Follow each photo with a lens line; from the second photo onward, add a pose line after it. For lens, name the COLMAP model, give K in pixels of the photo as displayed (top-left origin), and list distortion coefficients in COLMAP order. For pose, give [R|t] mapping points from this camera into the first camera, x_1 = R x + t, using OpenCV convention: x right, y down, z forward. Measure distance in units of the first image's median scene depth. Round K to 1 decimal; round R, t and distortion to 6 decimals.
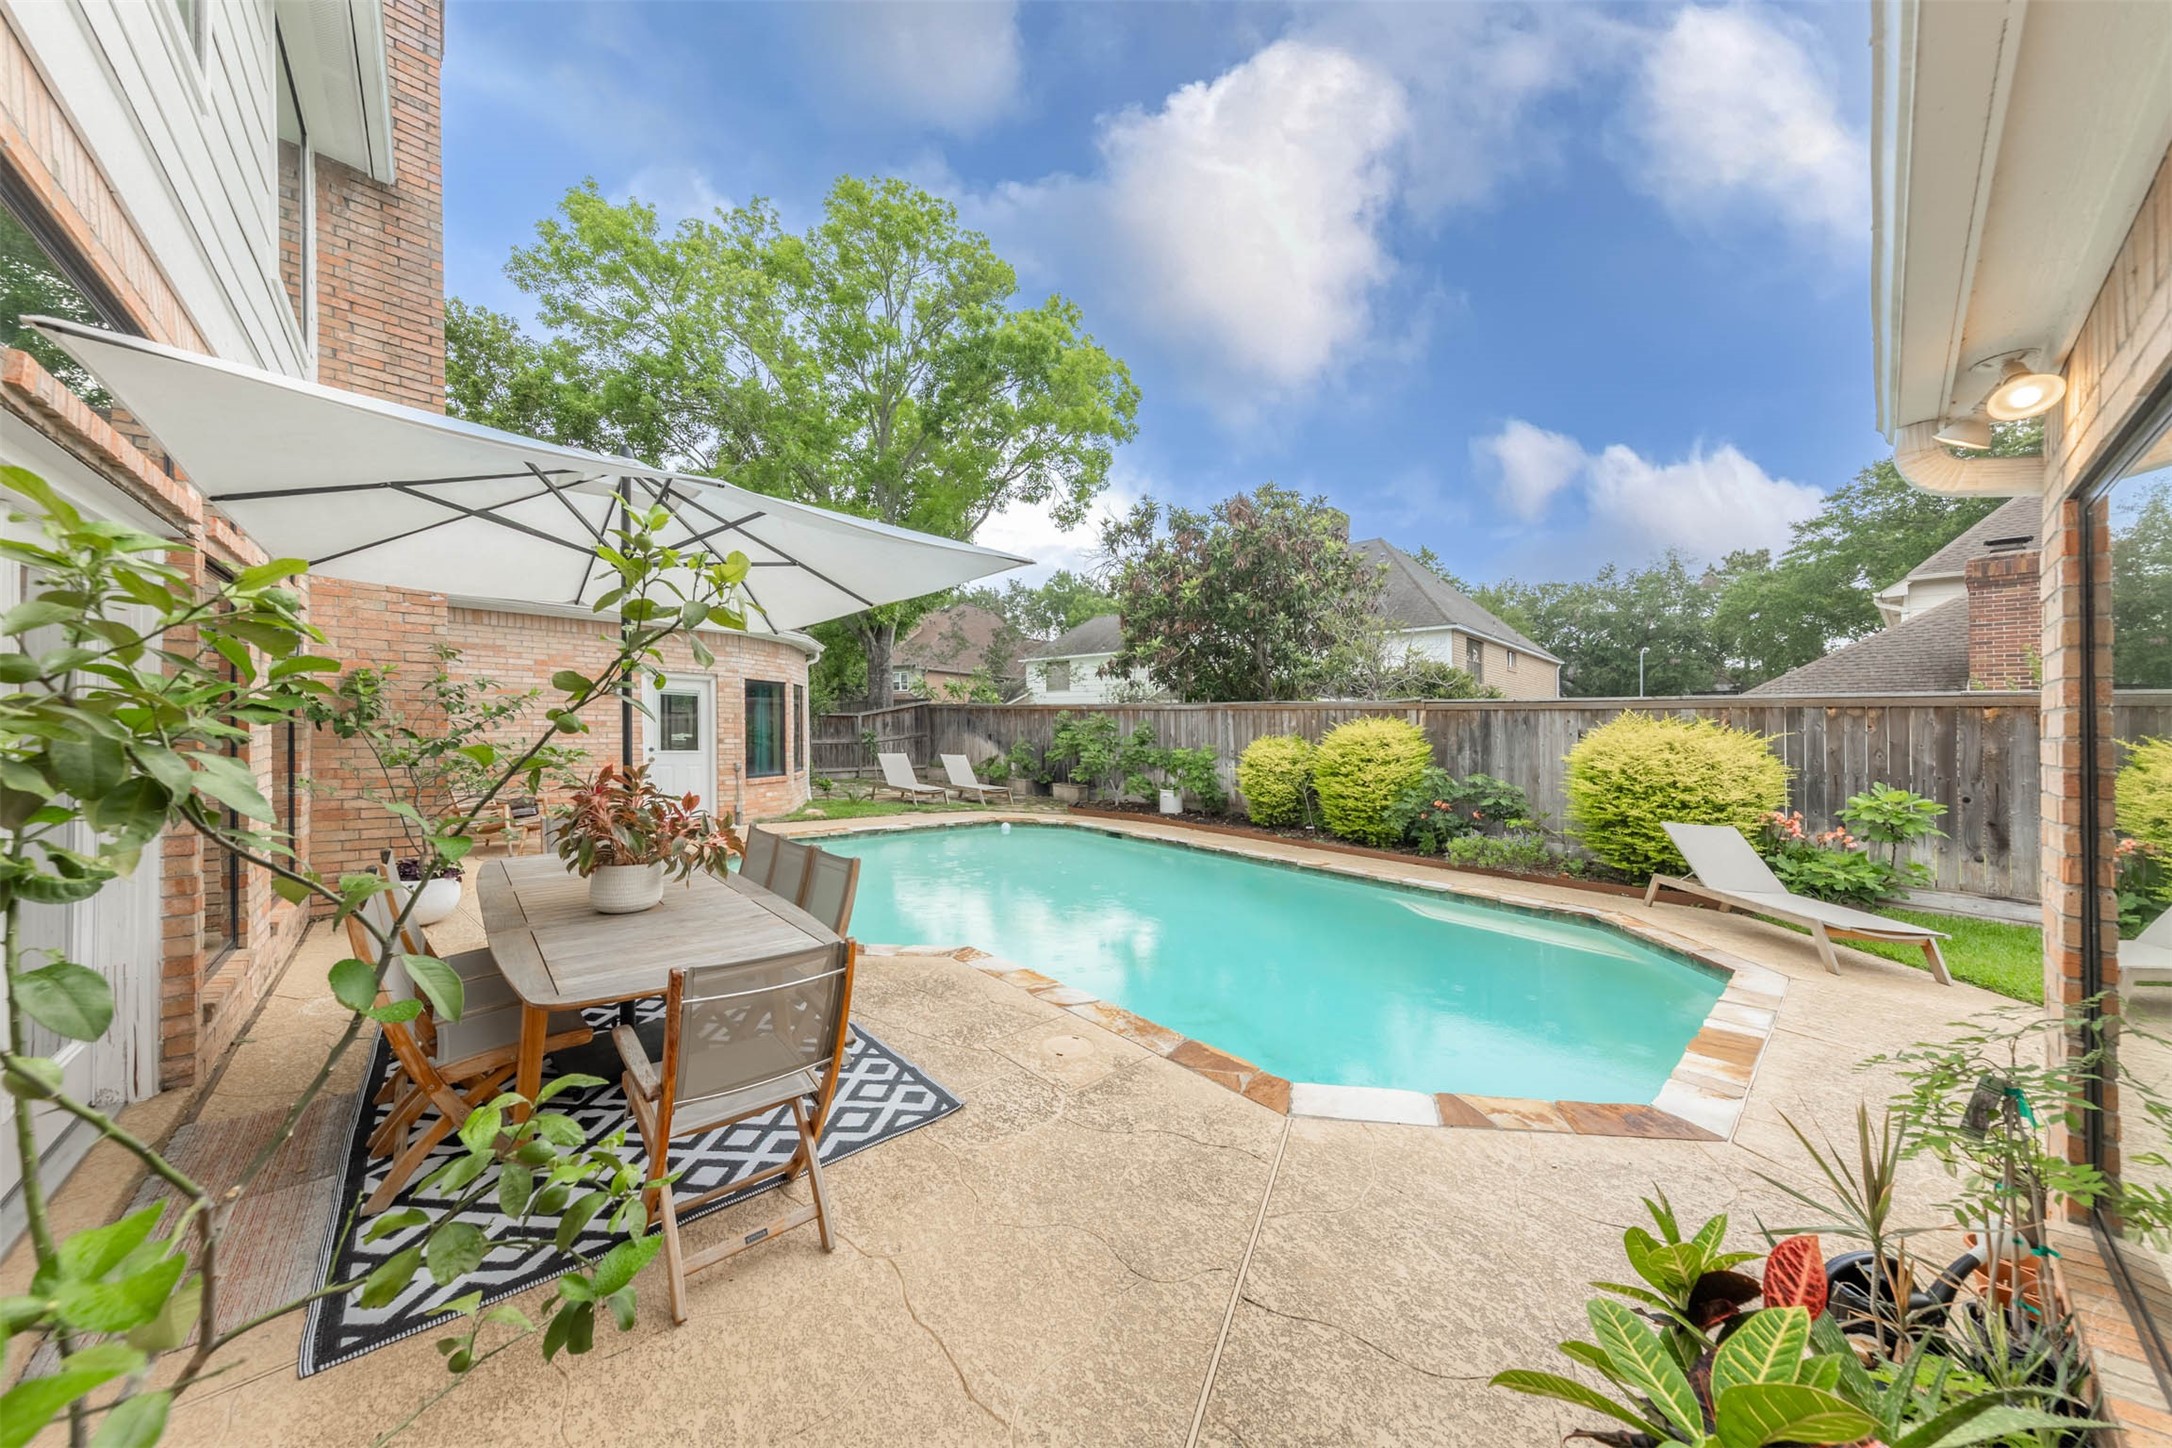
lens RADIAL K [[697.2, 0, 1091.9], [0, 697.2, 722.5], [0, 0, 1]] dist [0.001880, 0.000072]
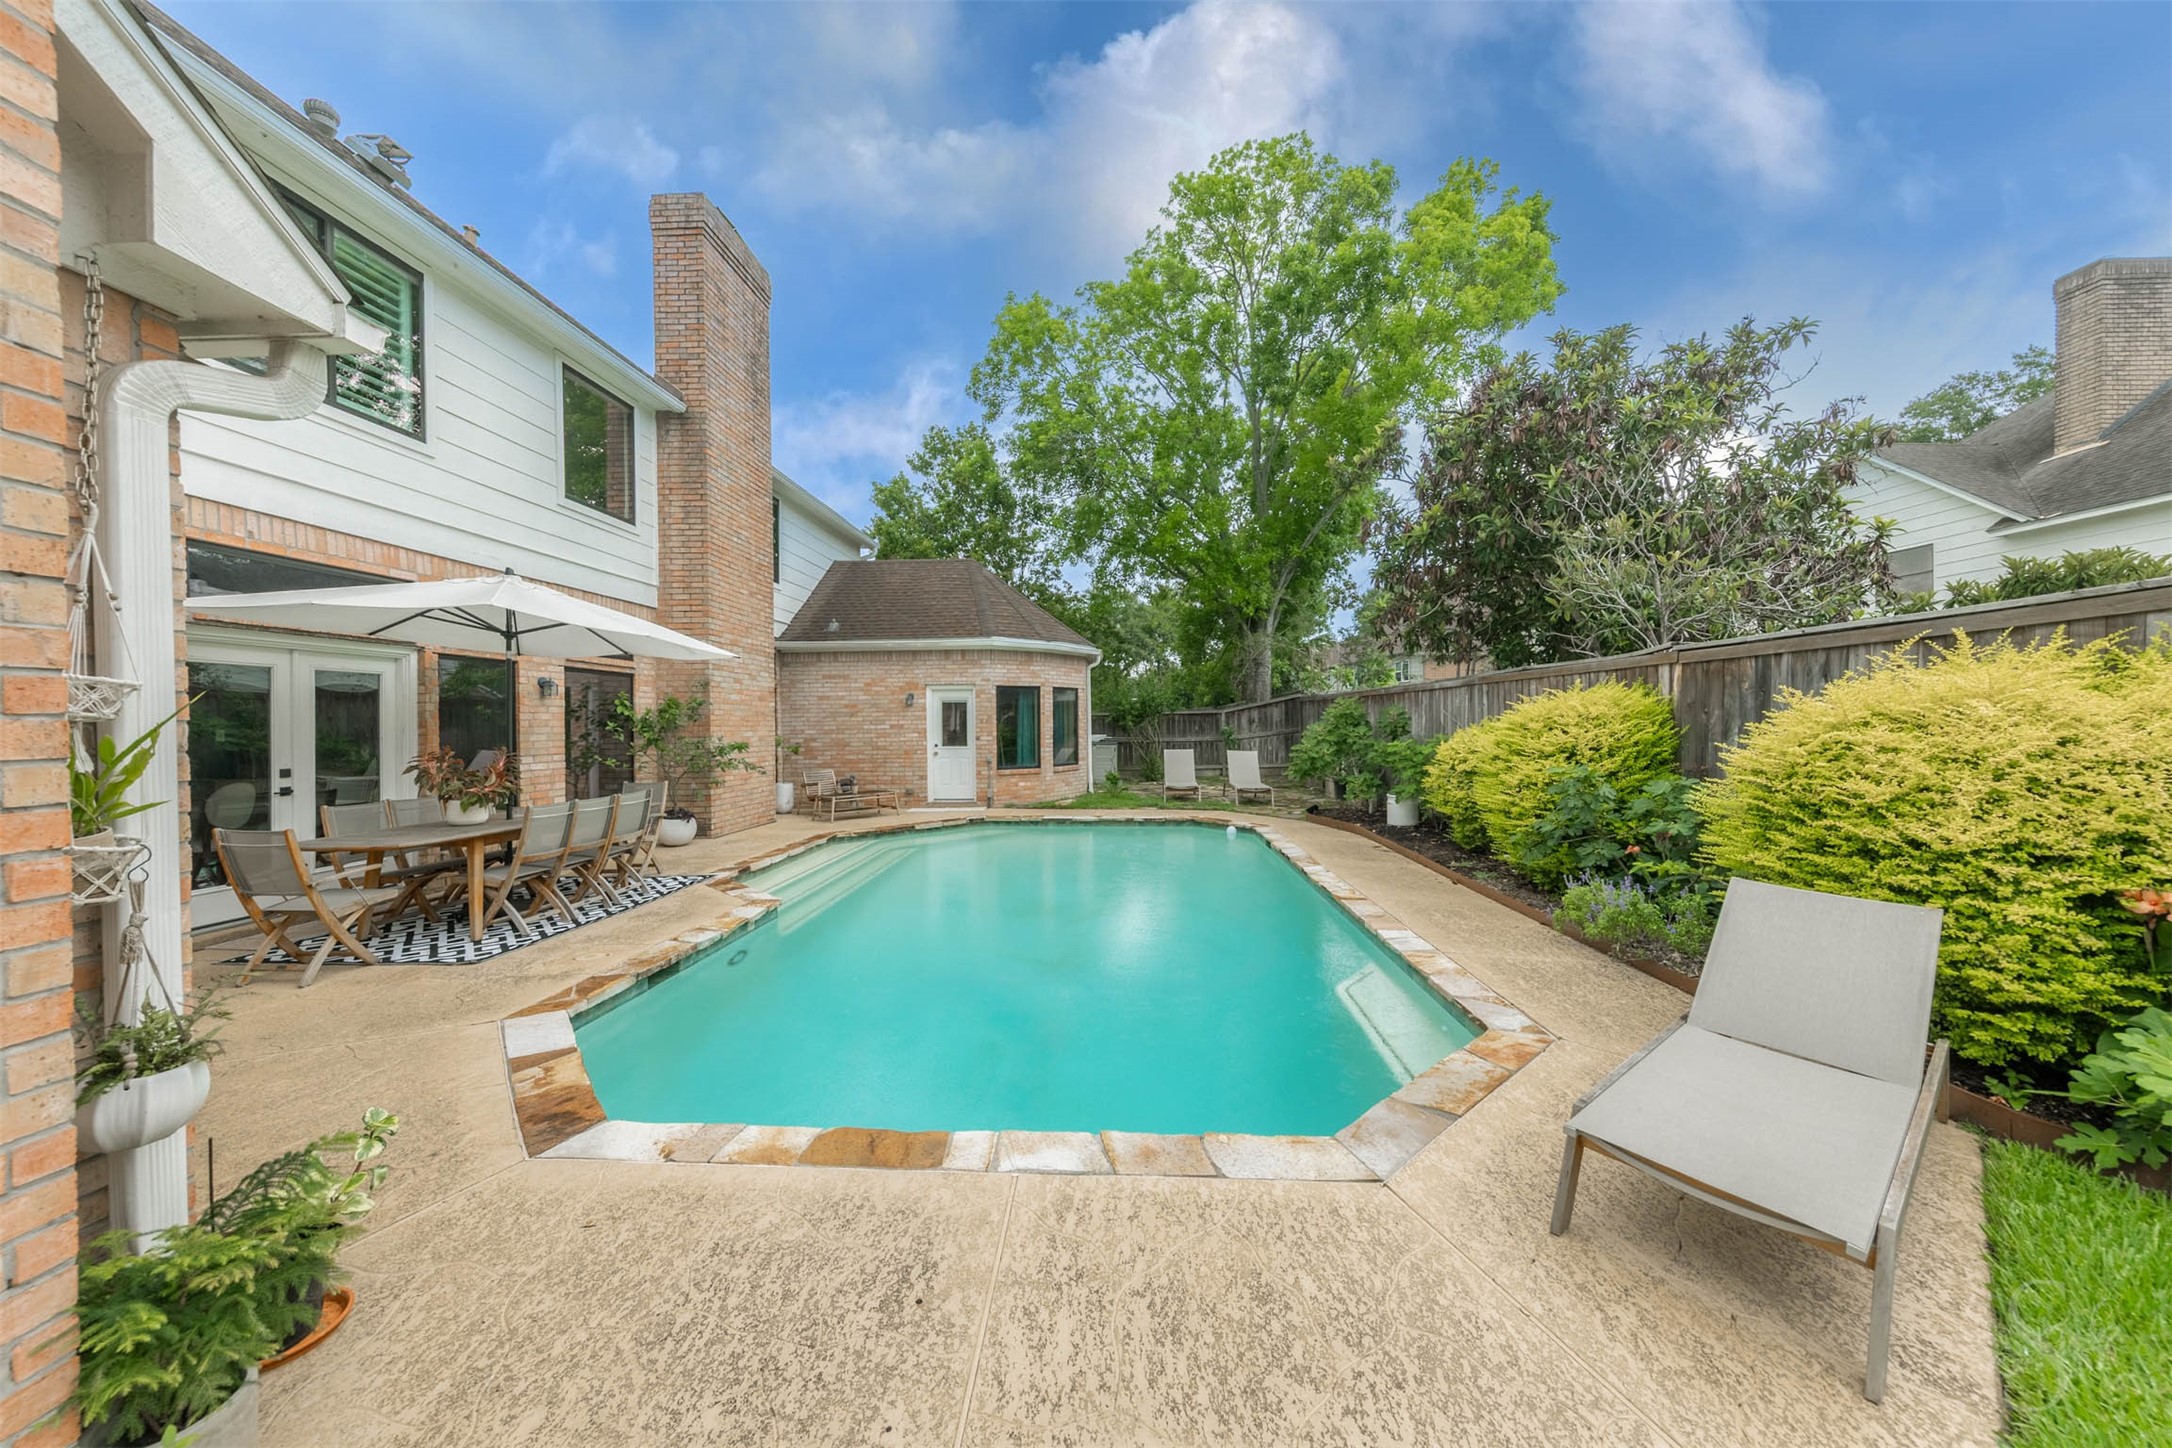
lens RADIAL K [[765.5, 0, 1071.1], [0, 765.5, 710.3], [0, 0, 1]] dist [0.007171, 0.000009]
pose [[0.700022, -0.038703, -0.713071, 0.849187], [0.027140, 0.999251, -0.027593, 0.033477], [0.713605, -0.000037, 0.700548, 0.326463]]
